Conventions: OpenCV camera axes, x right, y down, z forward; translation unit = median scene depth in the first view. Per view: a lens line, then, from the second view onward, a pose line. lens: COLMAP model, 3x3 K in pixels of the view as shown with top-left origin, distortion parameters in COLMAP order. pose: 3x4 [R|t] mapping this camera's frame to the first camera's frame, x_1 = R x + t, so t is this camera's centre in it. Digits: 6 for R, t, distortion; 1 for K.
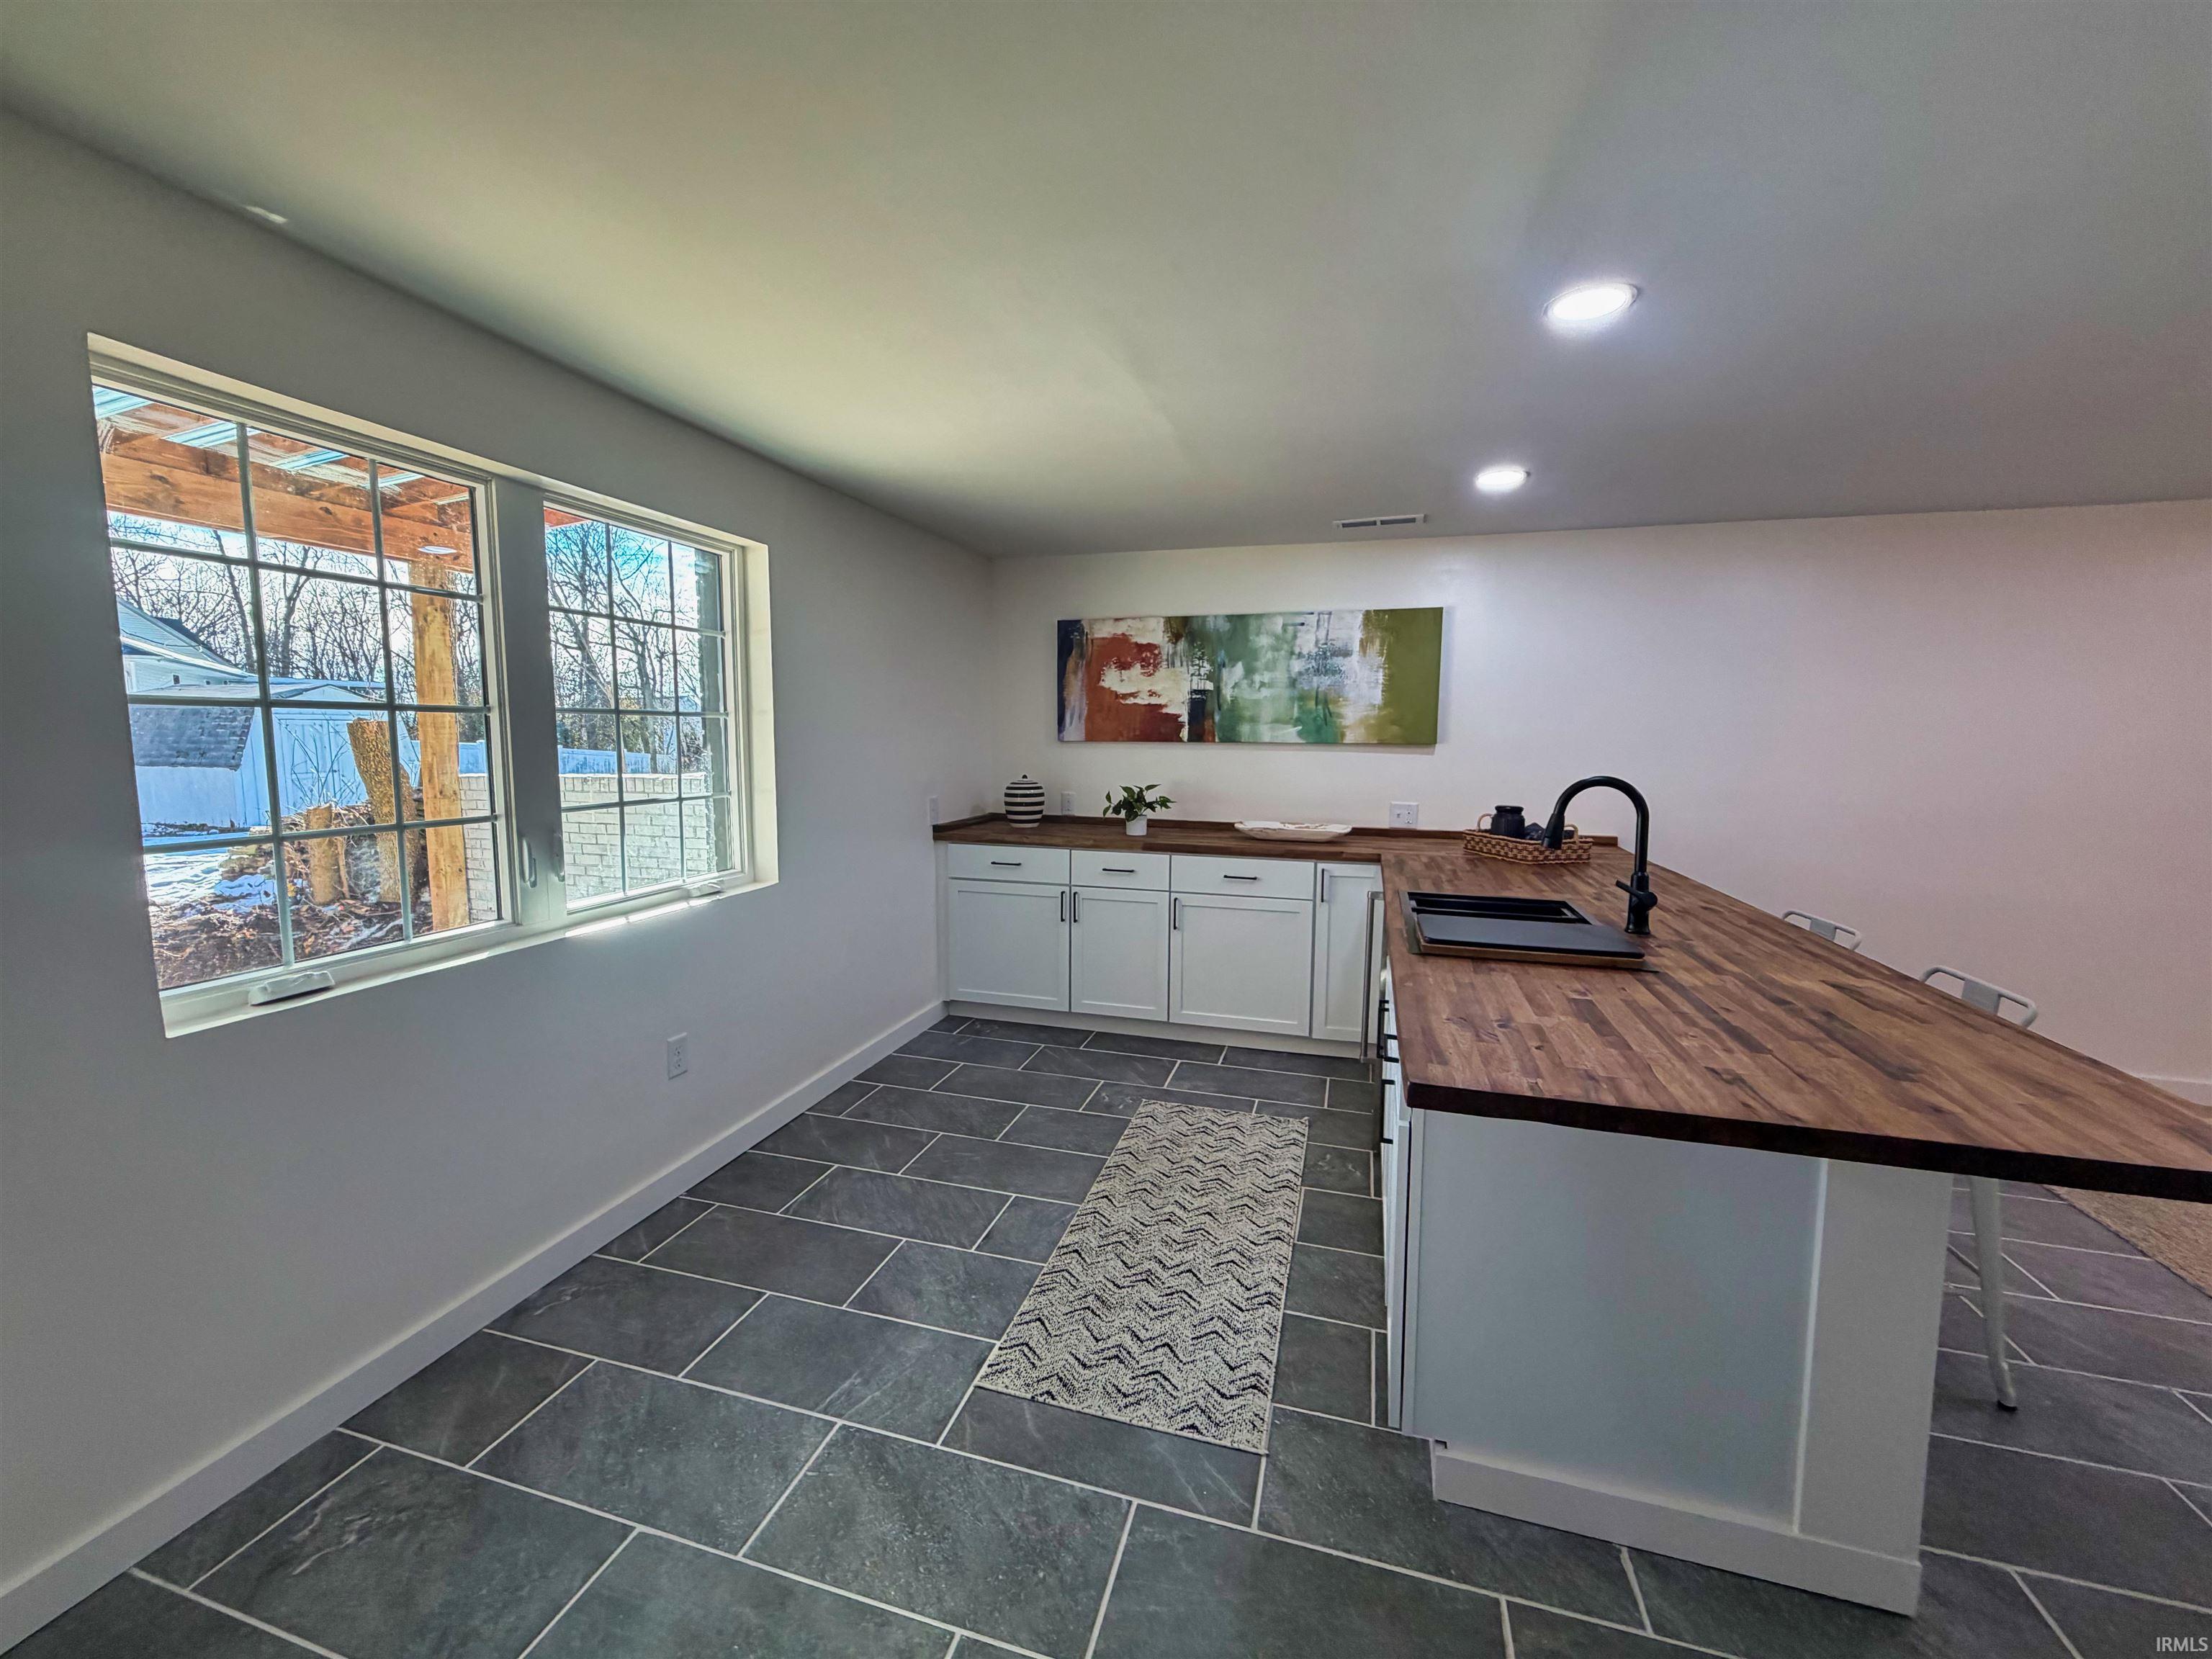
lens RADIAL K [[878.4, 0, 1103.2], [0, 878.4, 816.3], [0, 0, 1]] dist [-0.001539, 0.000357]
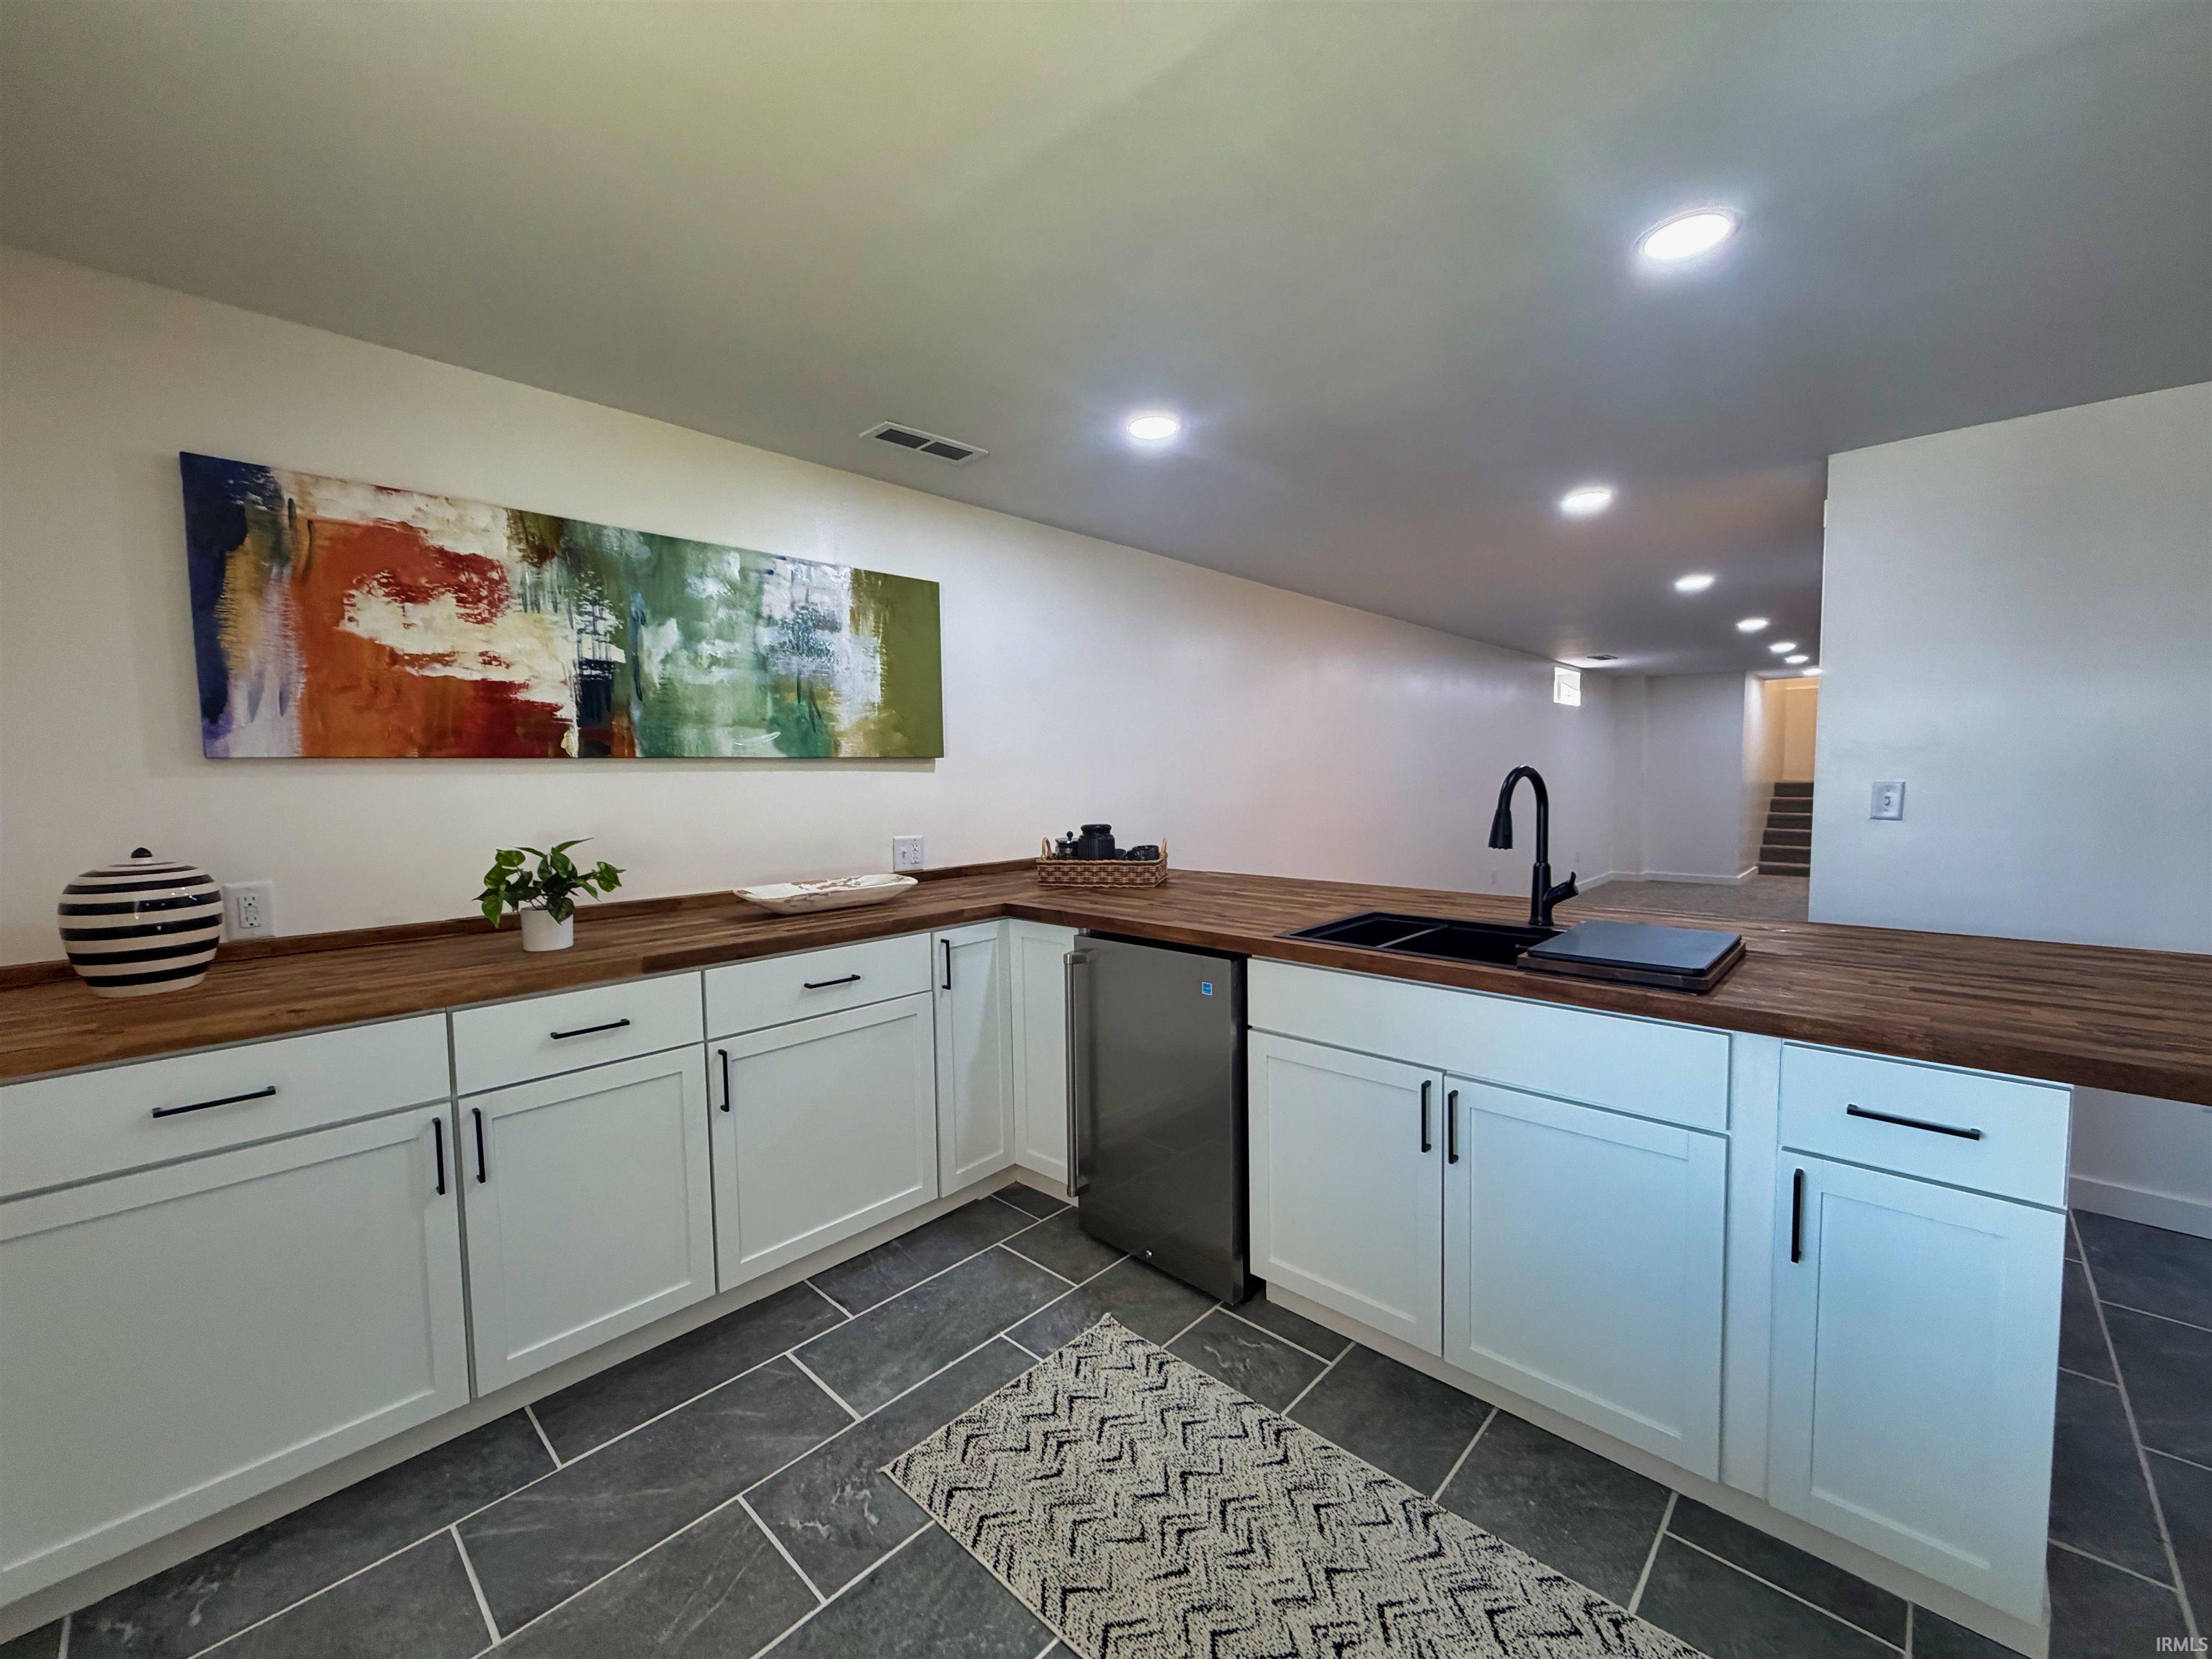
lens RADIAL K [[878.4, 0, 1106.7], [0, 878.4, 823.1], [0, 0, 1]] dist [-0.001539, 0.000357]
pose [[0.449510, -0.065896, 0.890842, -0.241575], [0.102308, 0.994511, 0.021942, -0.025613], [-0.887397, 0.081277, 0.453784, 0.499845]]
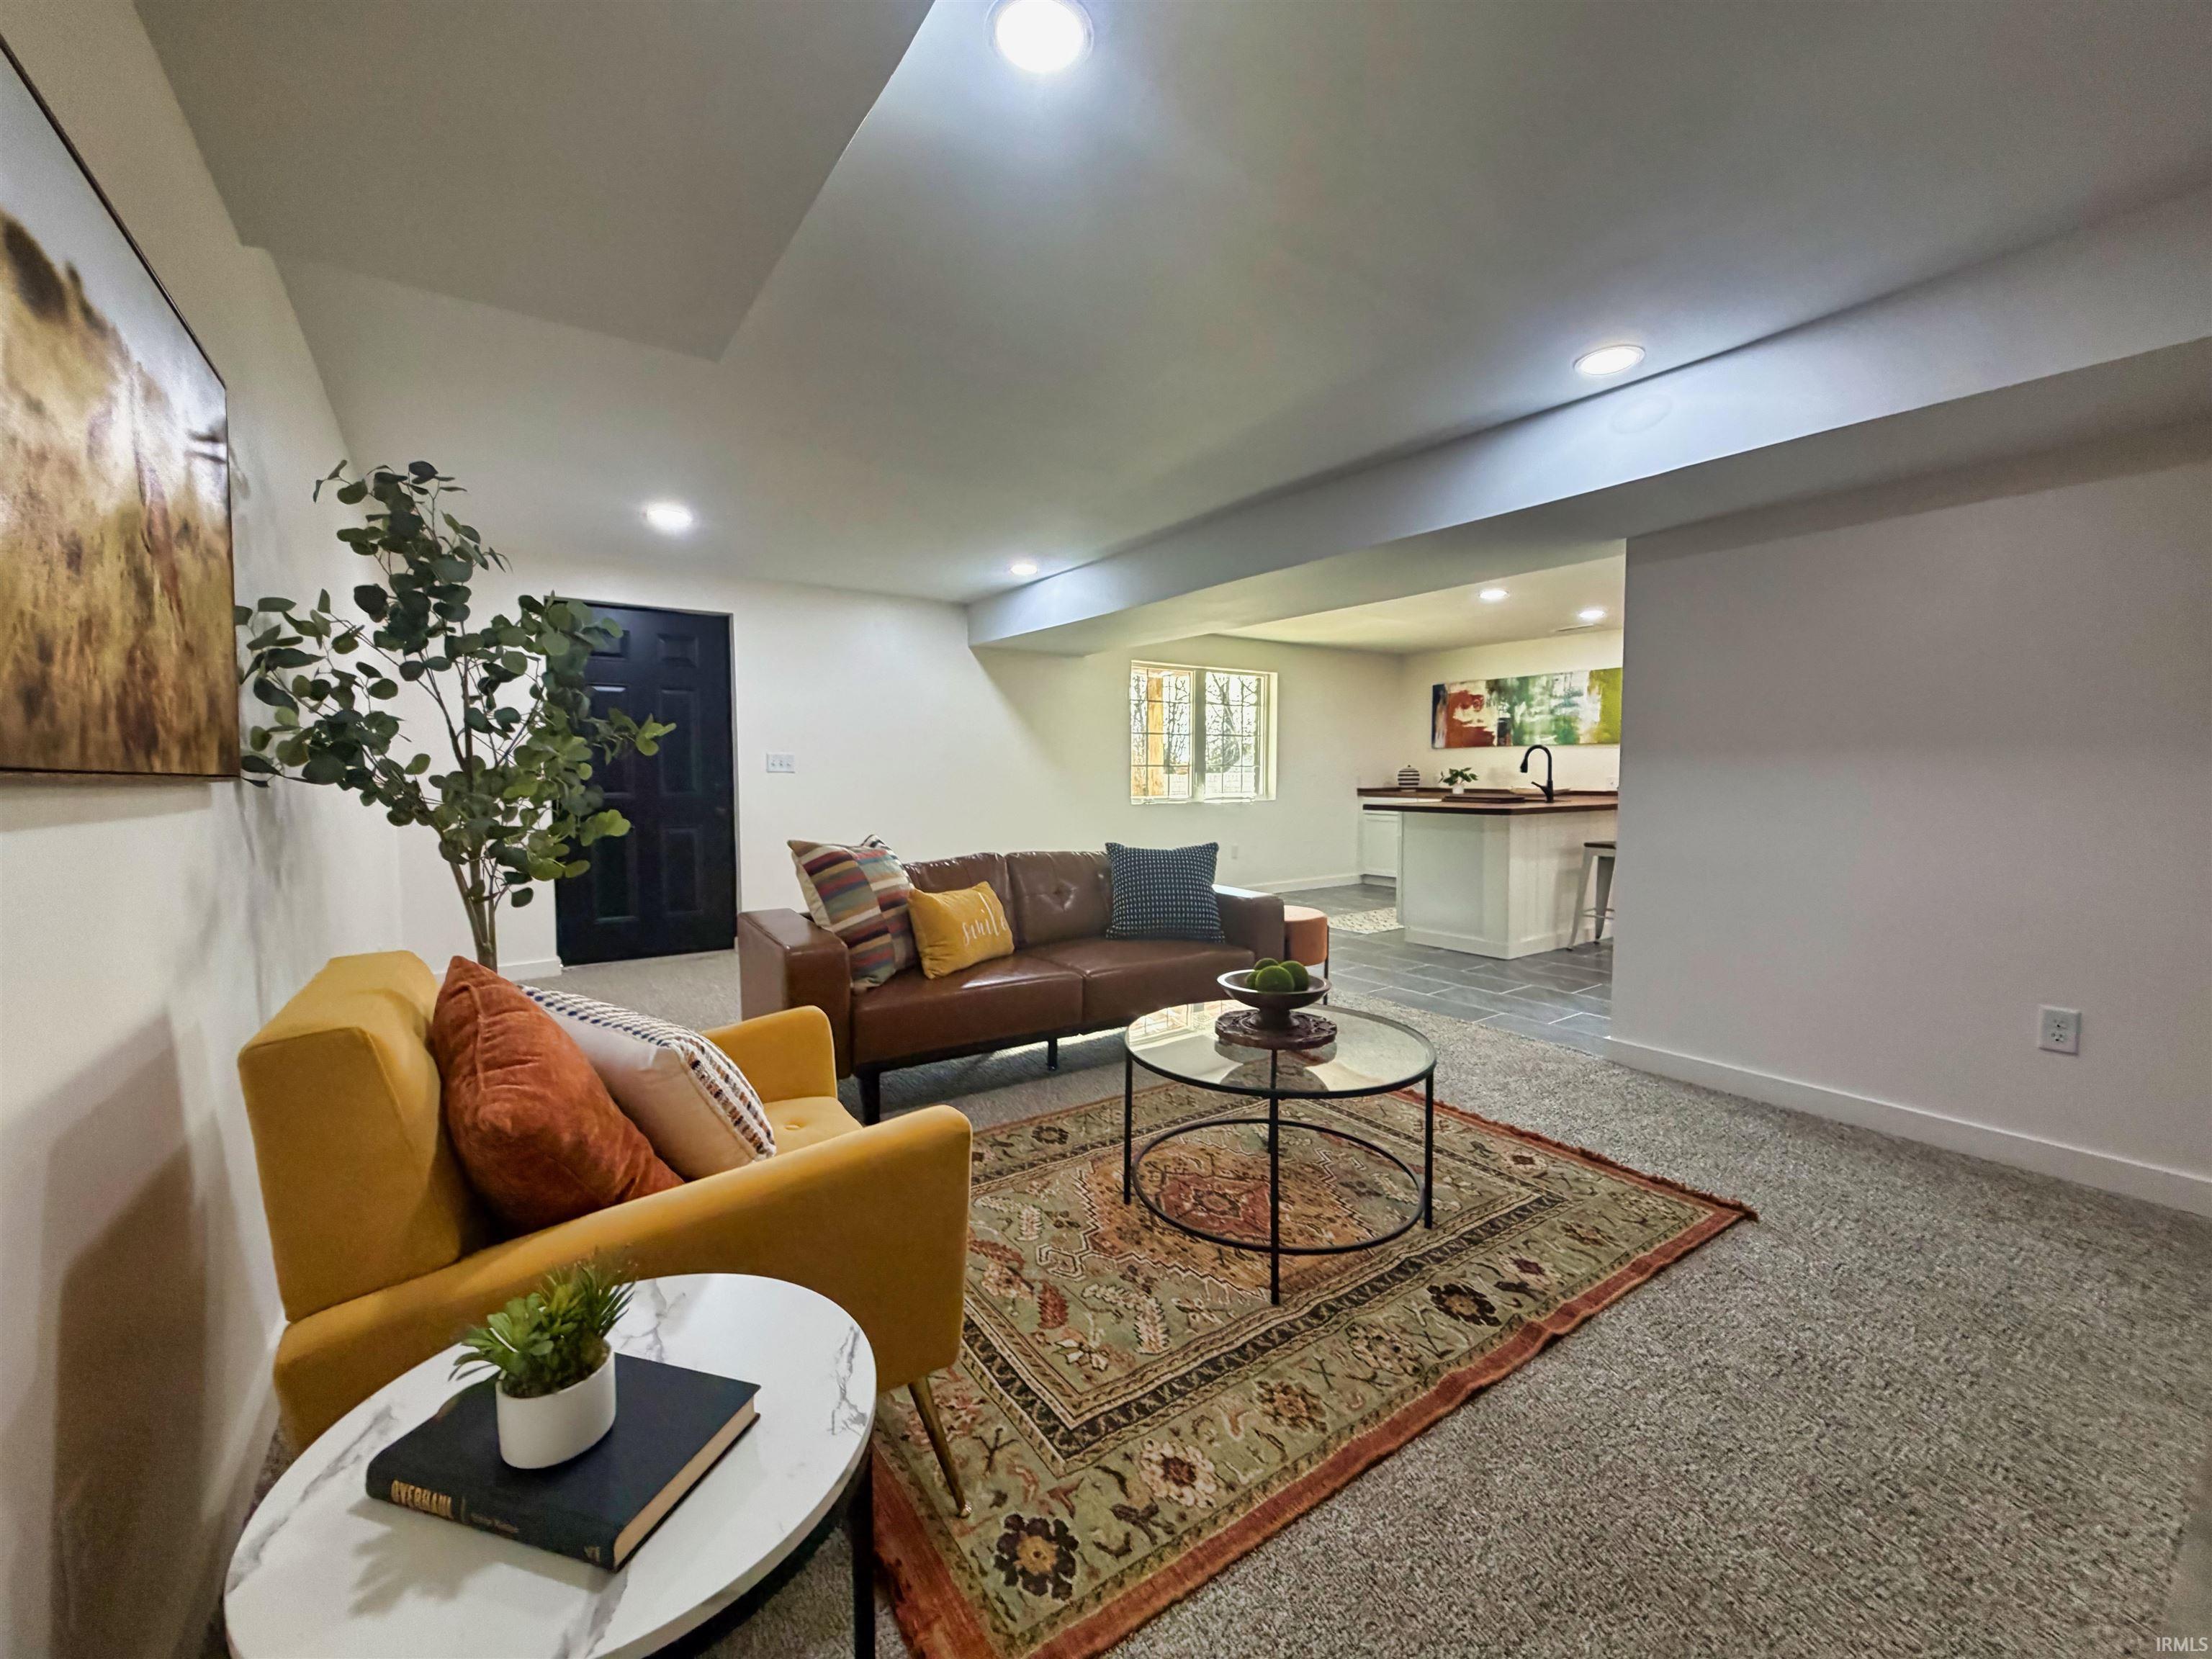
lens RADIAL K [[878.4, 0, 1109.6], [0, 878.4, 822.1], [0, 0, 1]] dist [-0.001539, 0.000357]
pose [[0.788832, 0.026991, -0.614016, 0.615109], [-0.051526, 0.998423, -0.022307, 0.164549], [0.612445, 0.049234, 0.788978, -0.990546]]
